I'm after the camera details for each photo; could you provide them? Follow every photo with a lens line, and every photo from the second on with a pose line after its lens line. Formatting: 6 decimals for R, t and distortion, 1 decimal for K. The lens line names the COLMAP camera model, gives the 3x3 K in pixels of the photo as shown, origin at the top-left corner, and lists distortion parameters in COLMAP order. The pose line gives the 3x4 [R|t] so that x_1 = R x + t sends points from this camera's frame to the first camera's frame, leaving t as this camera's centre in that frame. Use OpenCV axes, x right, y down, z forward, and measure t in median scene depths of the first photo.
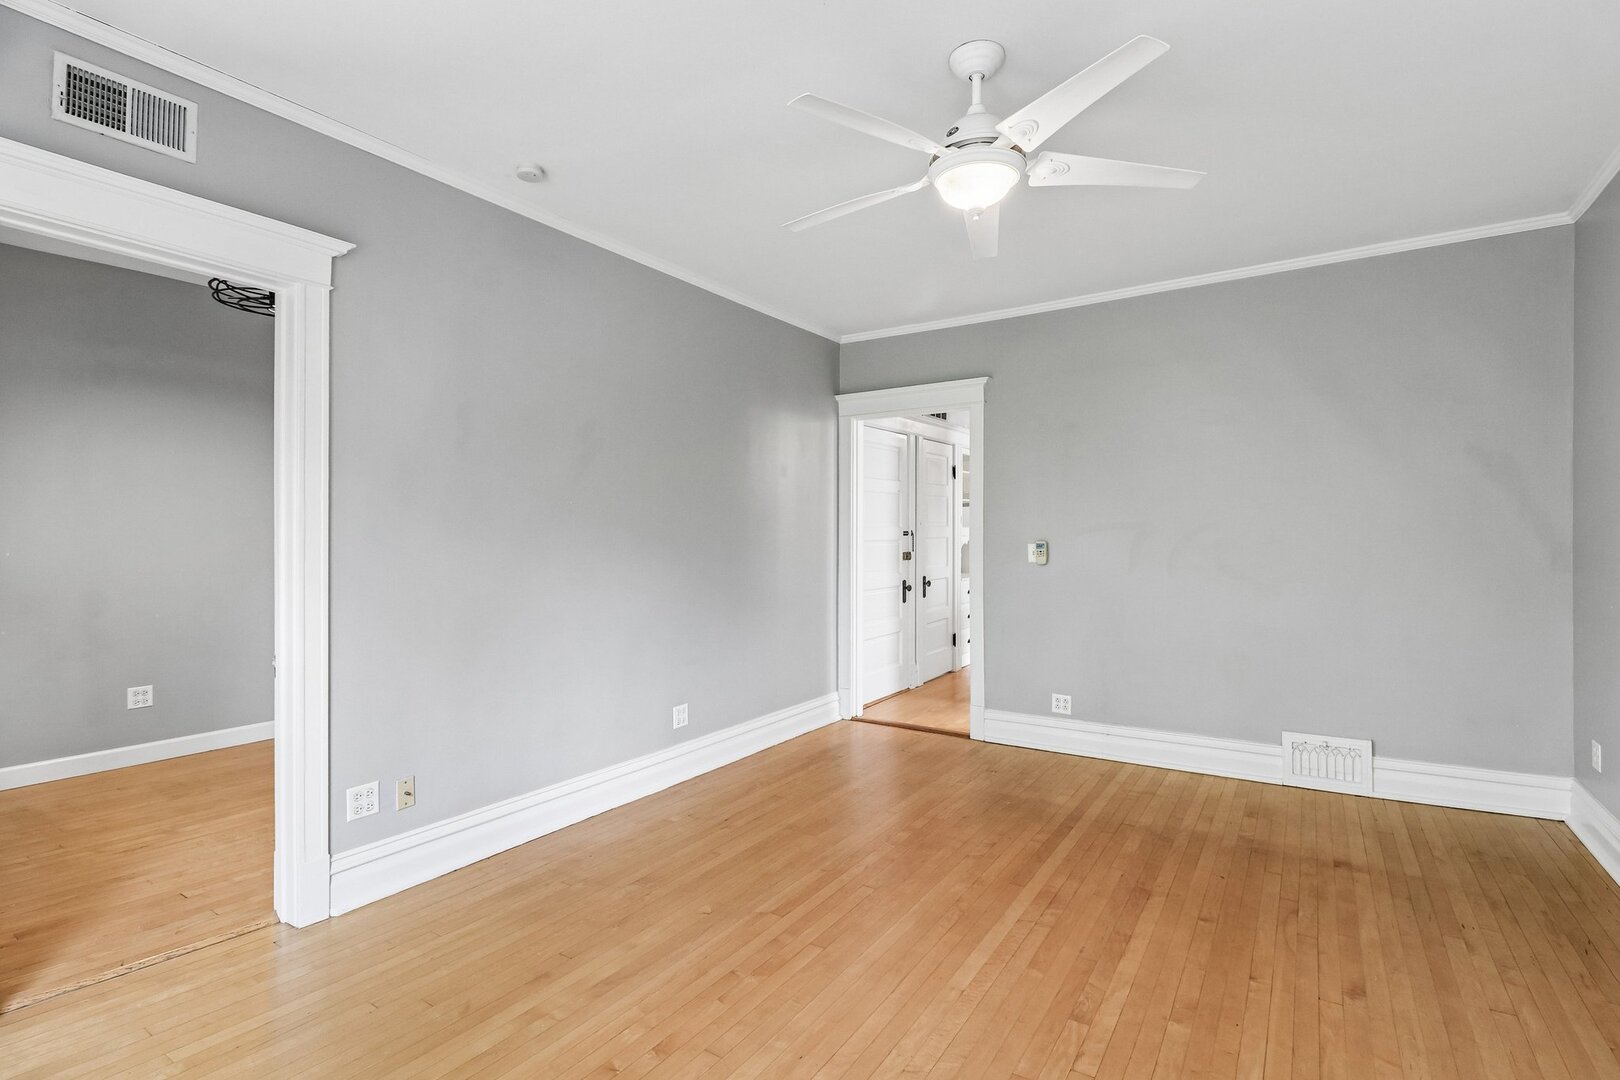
lens RADIAL K [[787.0, 0, 812.7], [0, 787.0, 525.3], [0, 0, 1]] dist [-0.002053, -0.017434]
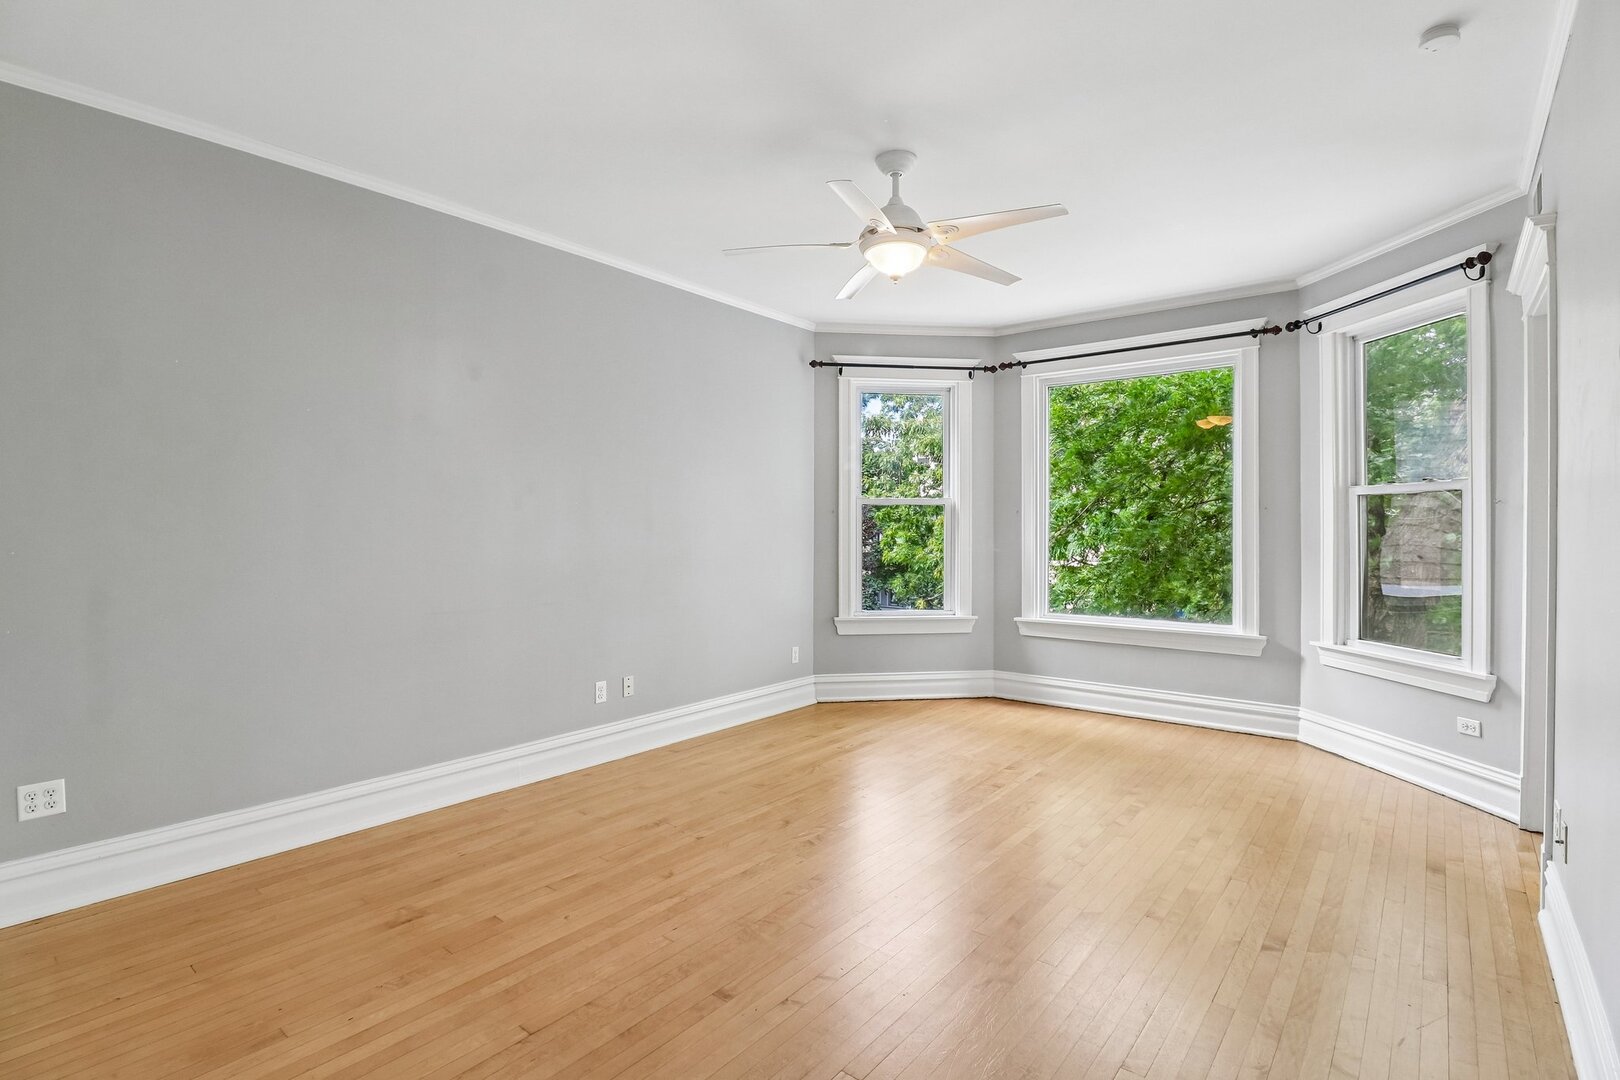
lens RADIAL K [[739.7, 0, 810.0], [0, 739.7, 540.0], [0, 0, 1]] dist [-0.040833, -0.000190]
pose [[-0.991976, 0.002233, 0.126404, 0.132872], [0.003833, 0.999916, 0.012420, 0.020223], [-0.126365, 0.012804, -0.991901, 1.550102]]
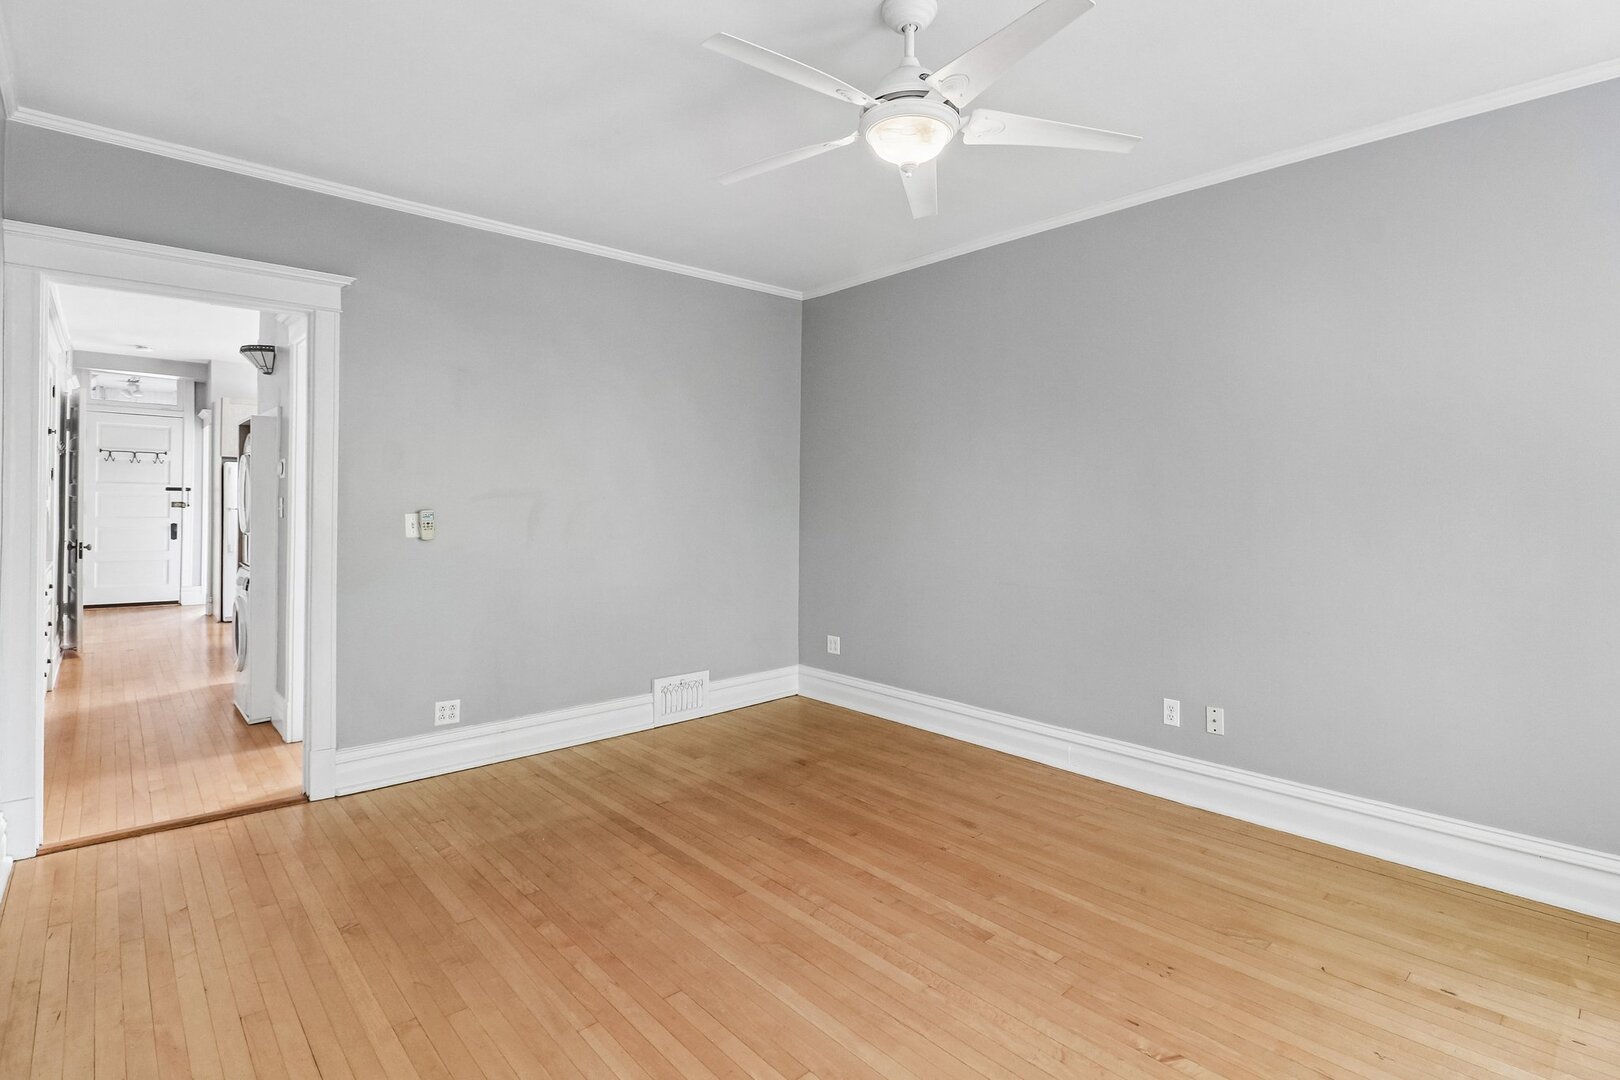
lens RADIAL K [[787.0, 0, 812.7], [0, 787.0, 525.3], [0, 0, 1]] dist [-0.002053, -0.017434]
pose [[0.250034, -0.027645, 0.967842, -0.499136], [-0.015110, 0.999359, 0.032449, 0.006409], [-0.968119, -0.022737, 0.249456, 0.613159]]
